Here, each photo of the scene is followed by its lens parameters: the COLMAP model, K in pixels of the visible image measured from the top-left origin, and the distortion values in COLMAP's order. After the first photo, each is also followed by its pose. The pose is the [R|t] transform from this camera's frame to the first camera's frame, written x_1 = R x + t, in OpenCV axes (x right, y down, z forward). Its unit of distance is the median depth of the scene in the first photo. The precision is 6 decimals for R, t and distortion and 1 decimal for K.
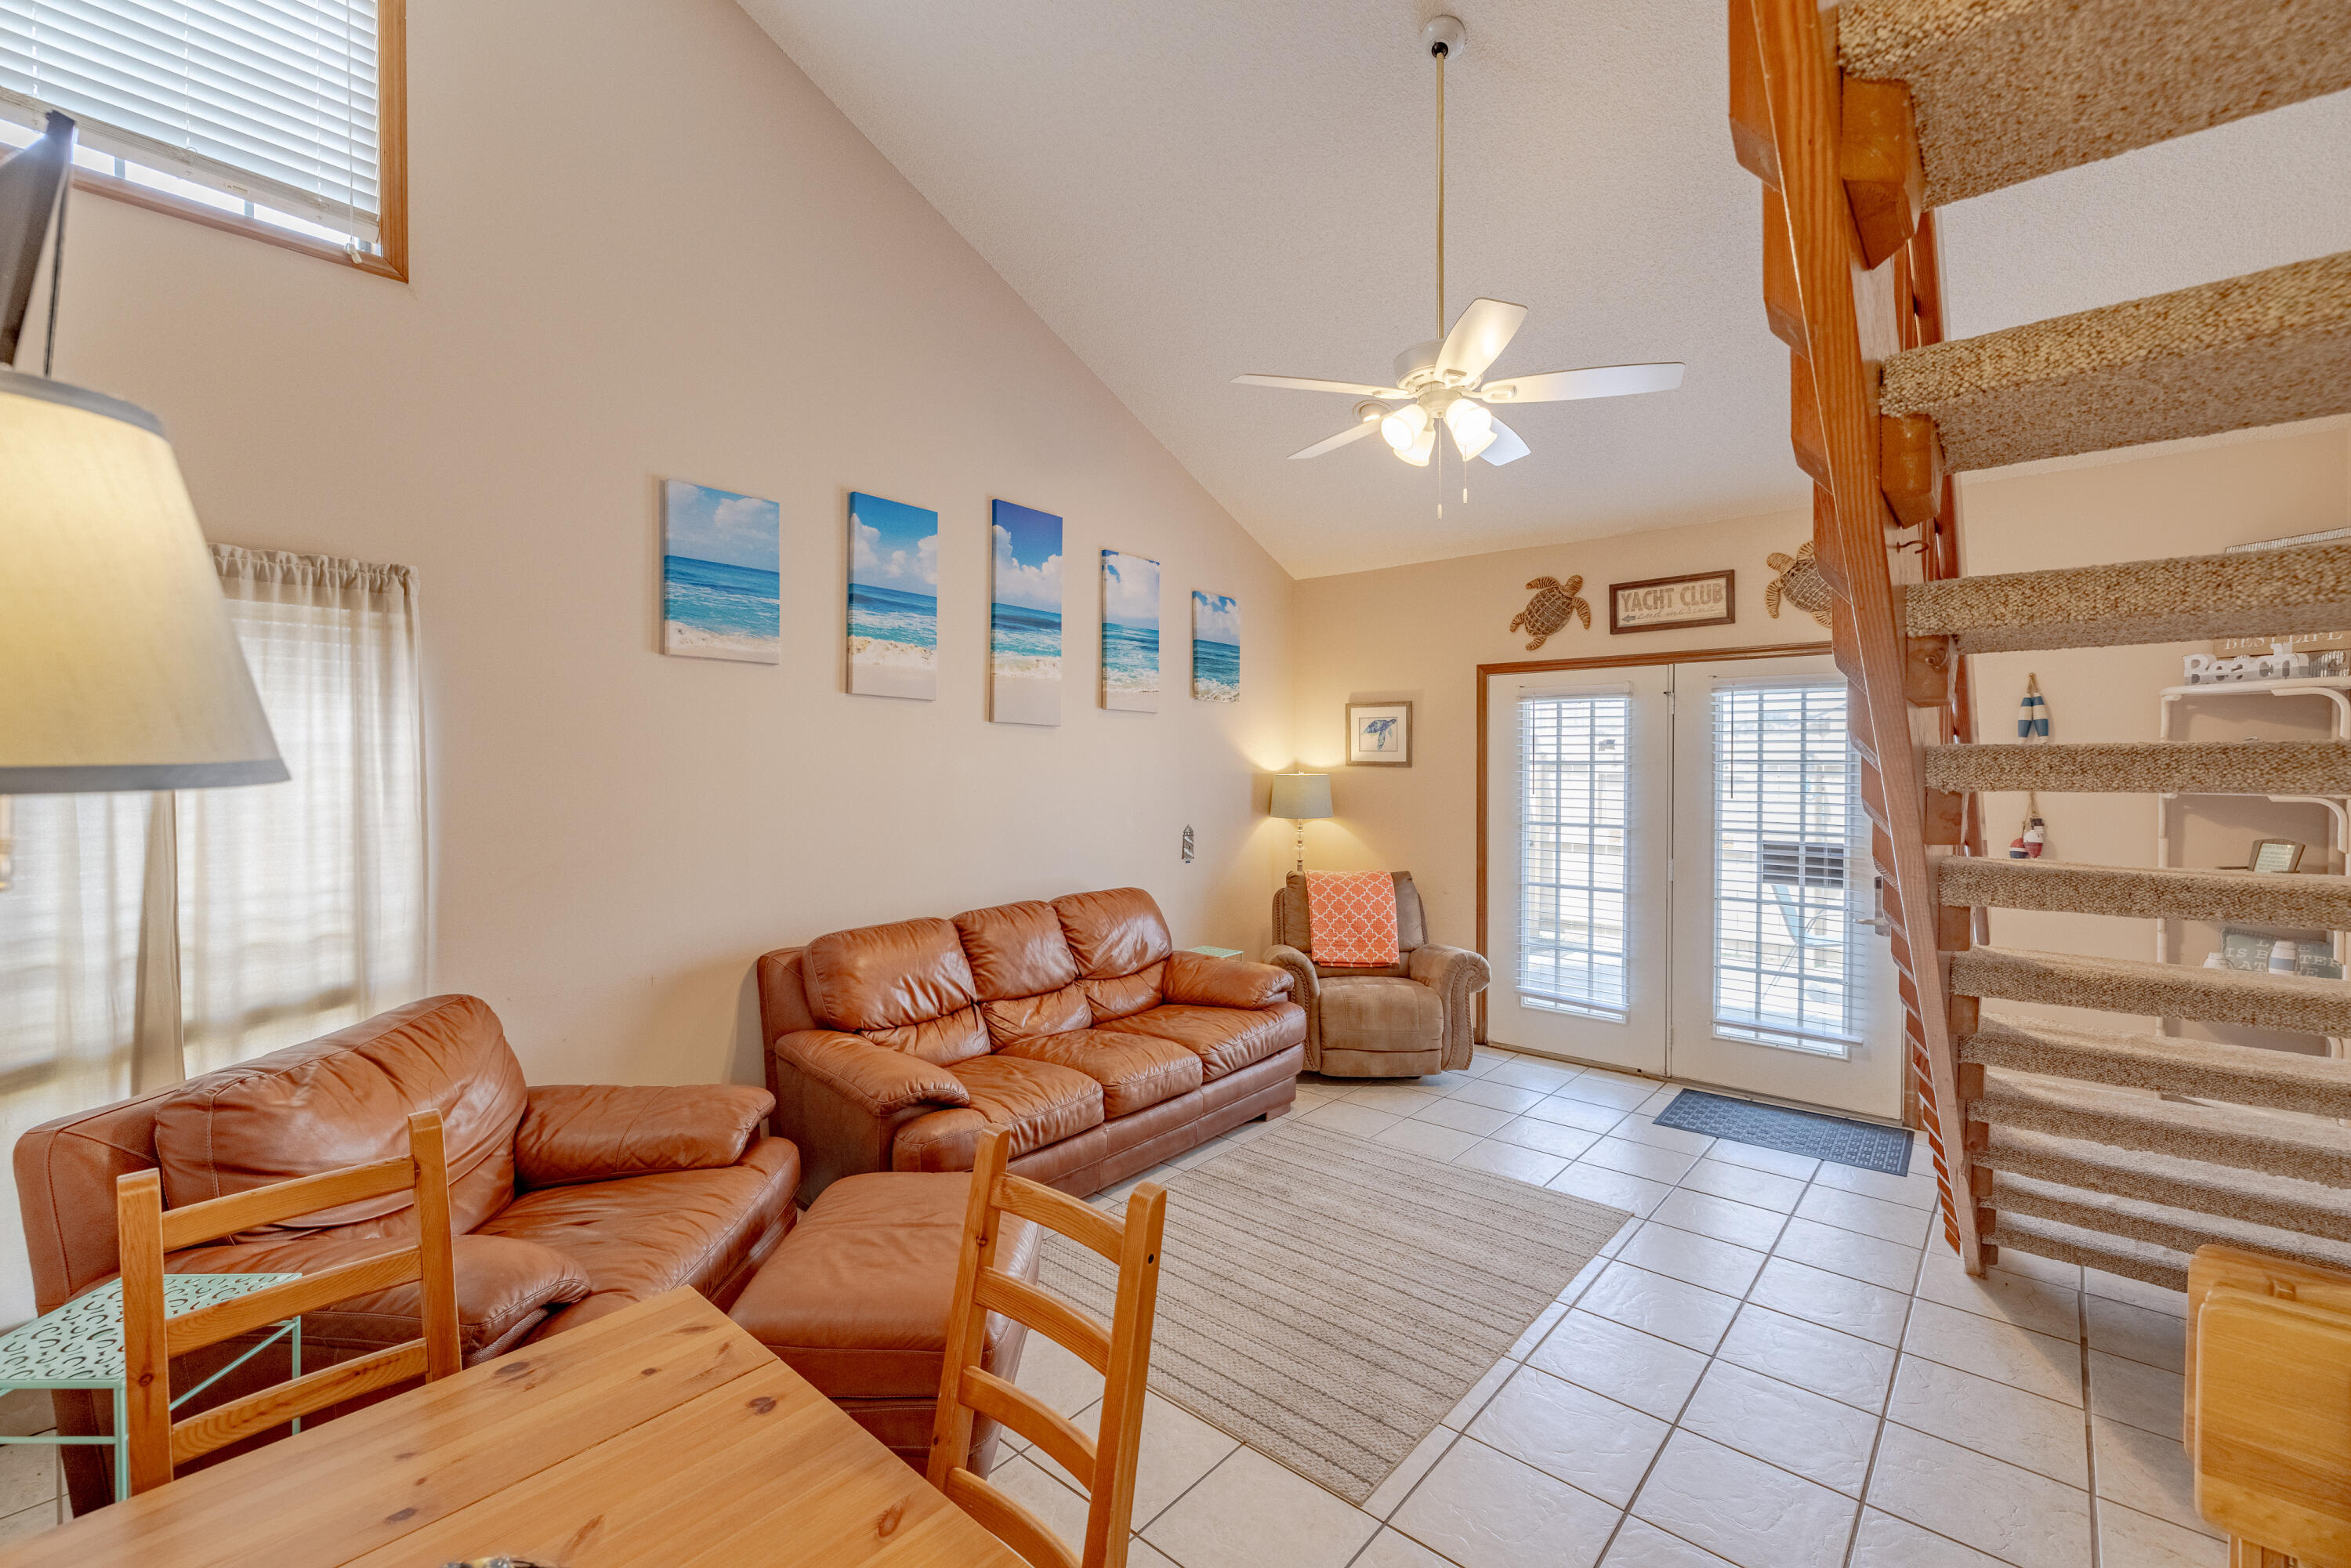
lens RADIAL K [[997.1, 0, 1166.5], [0, 997.1, 773.0], [0, 0, 1]] dist [0.002611, 0.000338]
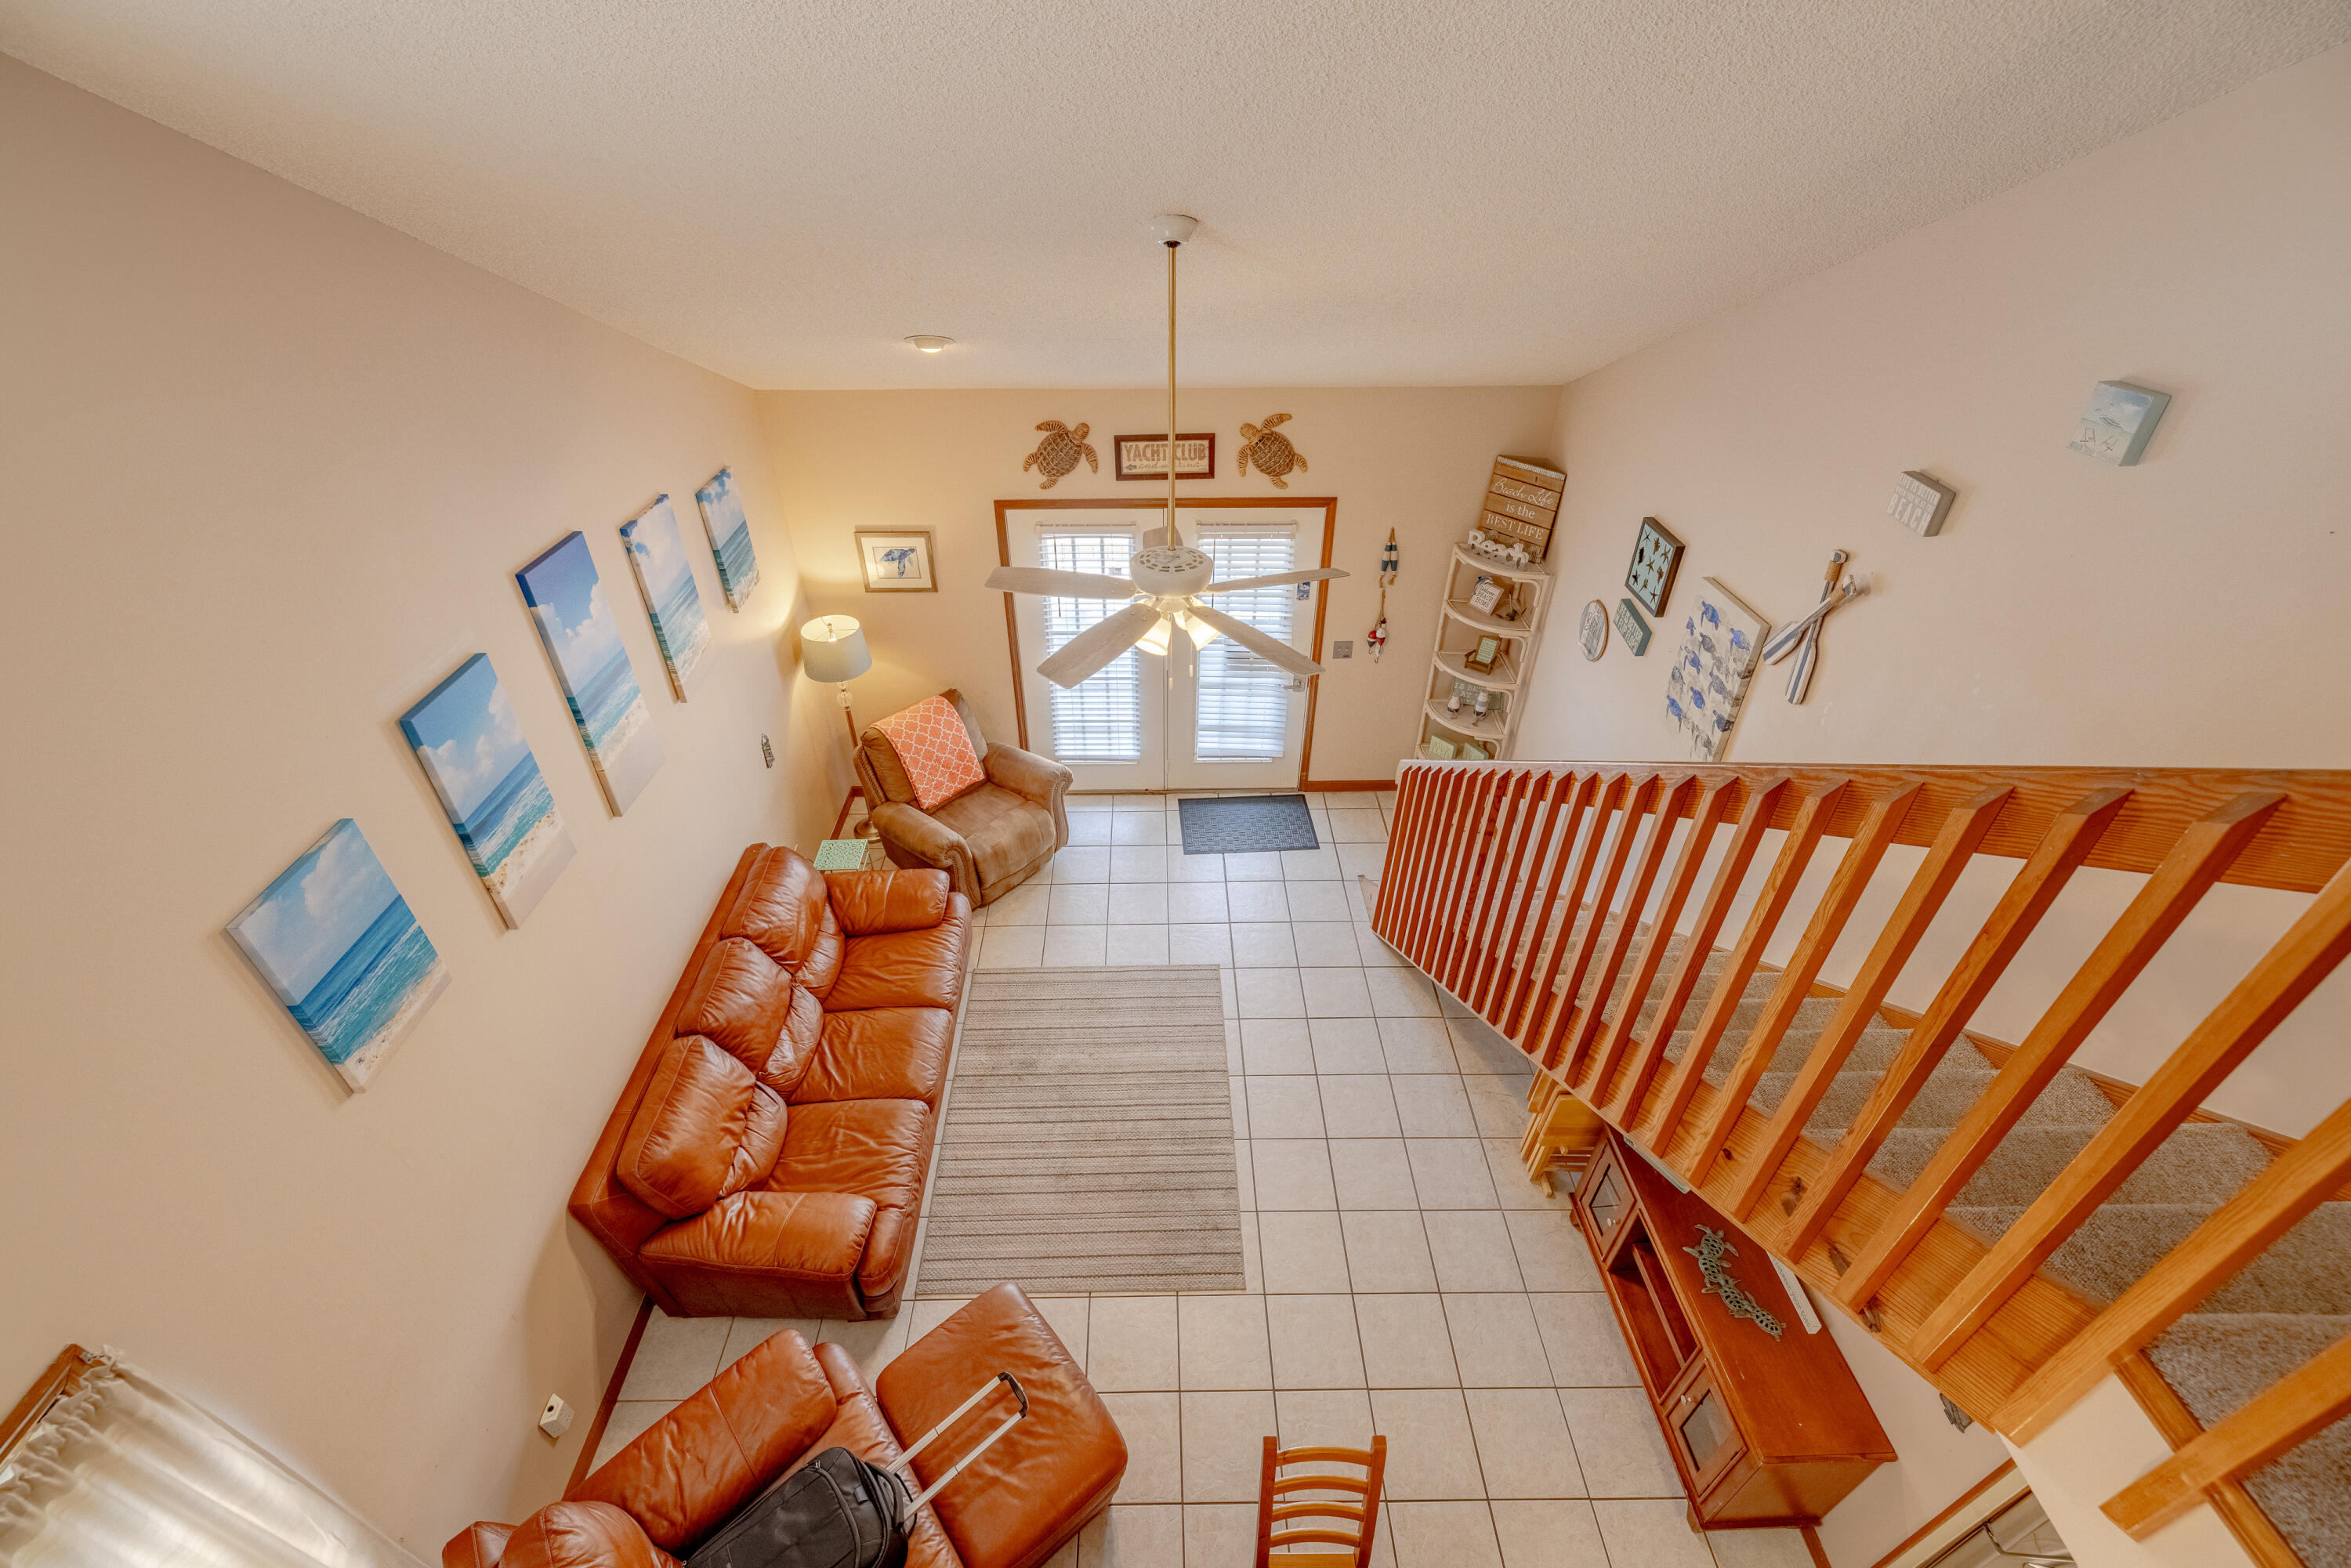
lens RADIAL K [[976.4, 0, 1166.8], [0, 976.4, 778.3], [0, 0, 1]] dist [-0.000050, -0.000025]
pose [[0.743061, -0.392268, 0.542205, -0.260539], [0.006178, 0.814186, 0.580572, -0.553371], [-0.669195, -0.428051, 0.607413, 0.171501]]
